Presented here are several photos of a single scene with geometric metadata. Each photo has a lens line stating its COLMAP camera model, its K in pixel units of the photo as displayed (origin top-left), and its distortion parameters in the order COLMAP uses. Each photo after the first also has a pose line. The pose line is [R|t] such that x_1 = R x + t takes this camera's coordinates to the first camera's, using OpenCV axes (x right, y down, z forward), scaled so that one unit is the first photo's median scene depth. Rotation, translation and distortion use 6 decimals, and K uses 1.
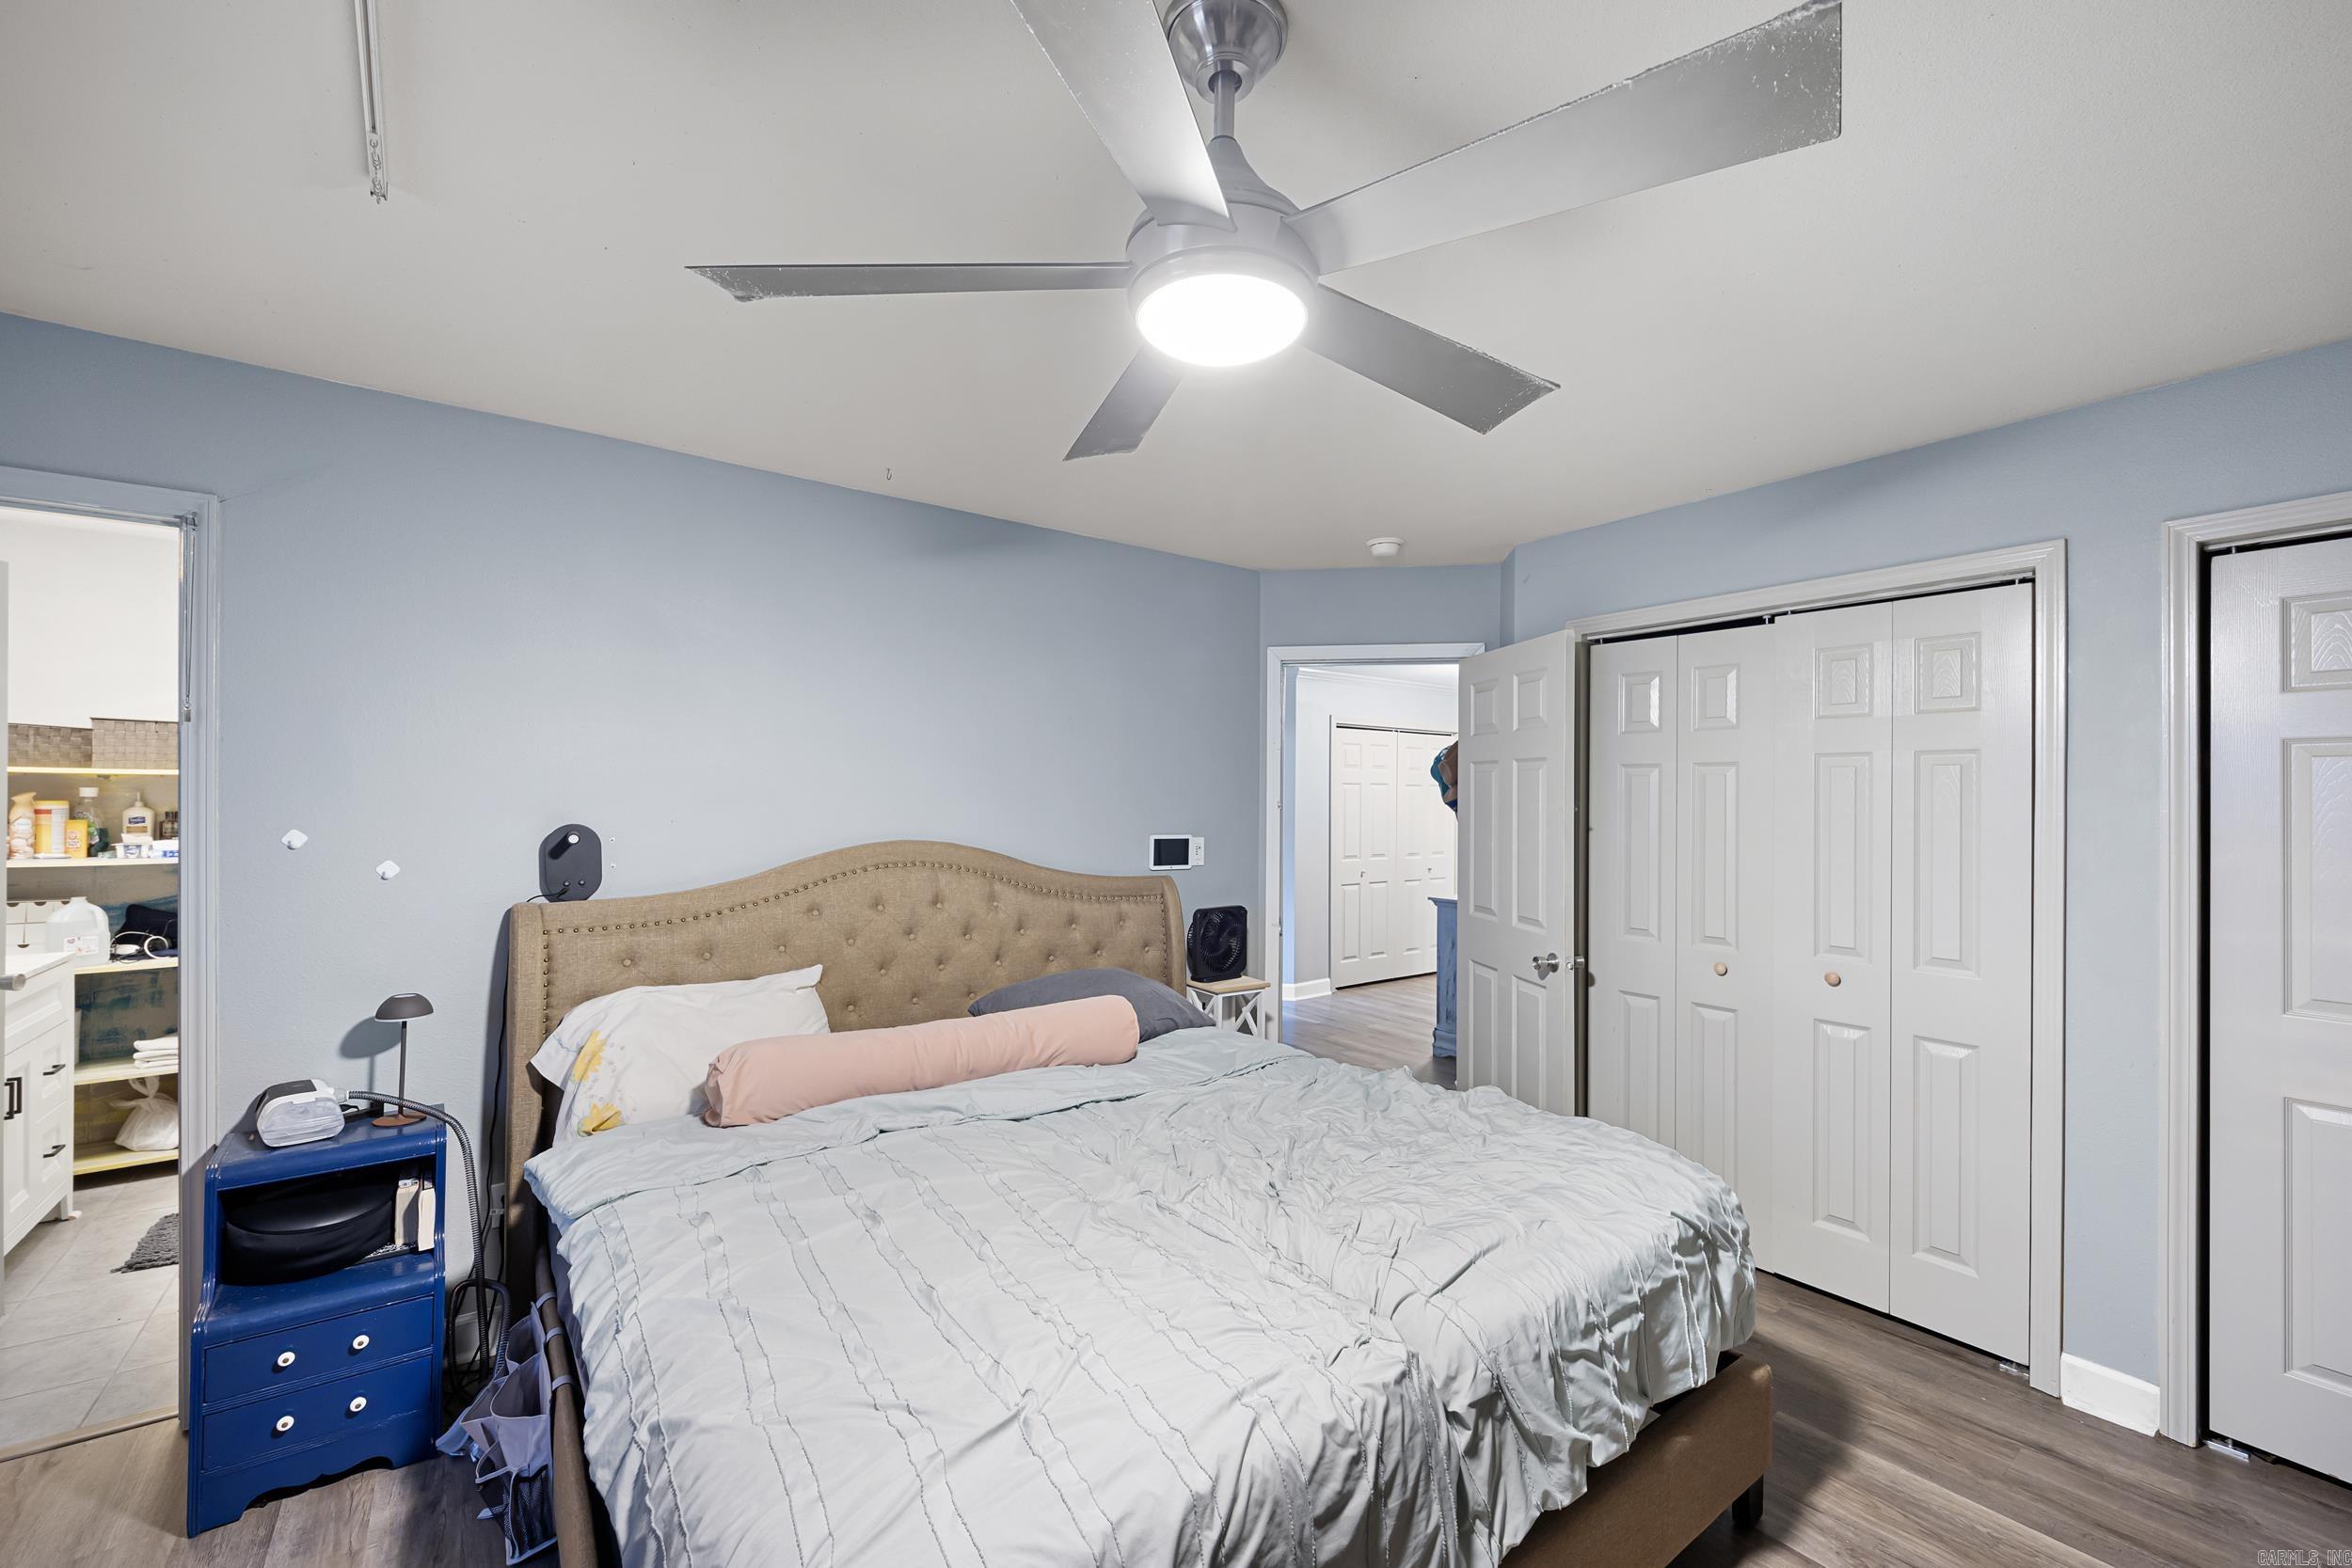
lens RADIAL K [[955.7, 0, 1171.4], [0, 955.7, 795.9], [0, 0, 1]] dist [0.002012, -0.000017]
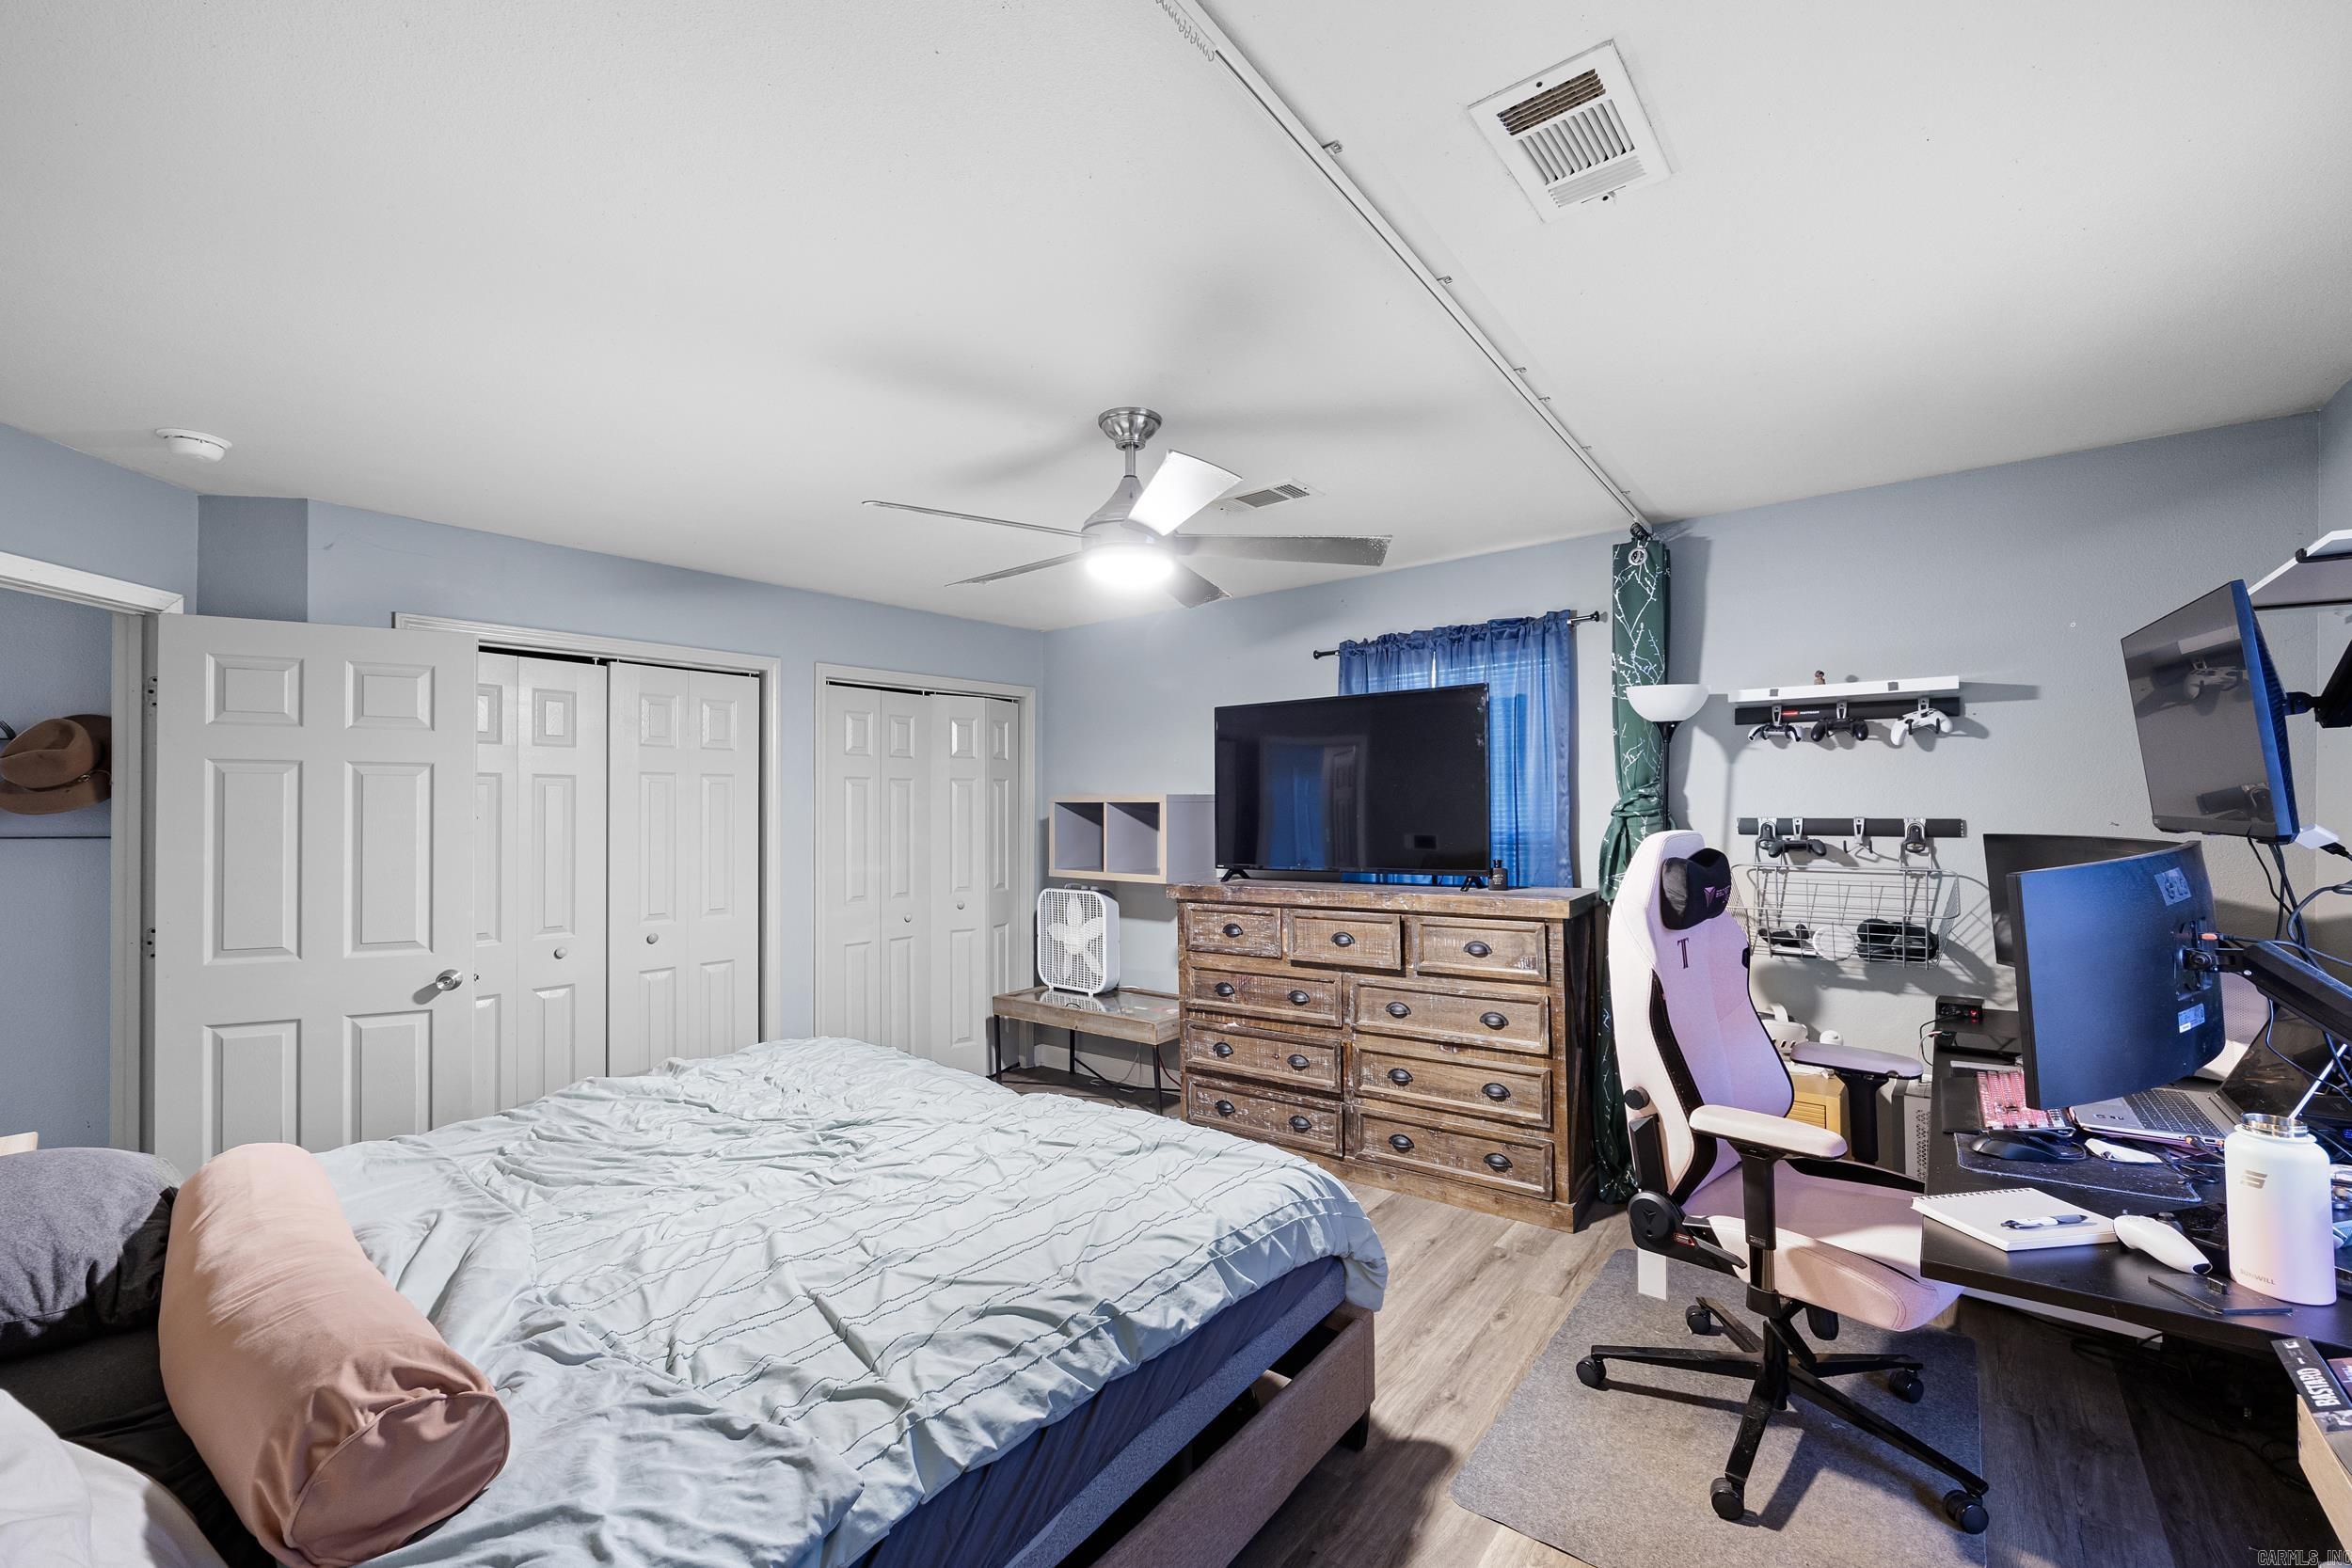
lens RADIAL K [[955.7, 0, 1178.2], [0, 955.7, 795.7], [0, 0, 1]] dist [0.002012, -0.000017]
pose [[-0.271048, 0.006885, 0.962541, -0.746954], [-0.000935, 0.999972, -0.007416, -0.001807], [-0.962565, -0.002911, -0.271034, 0.589040]]
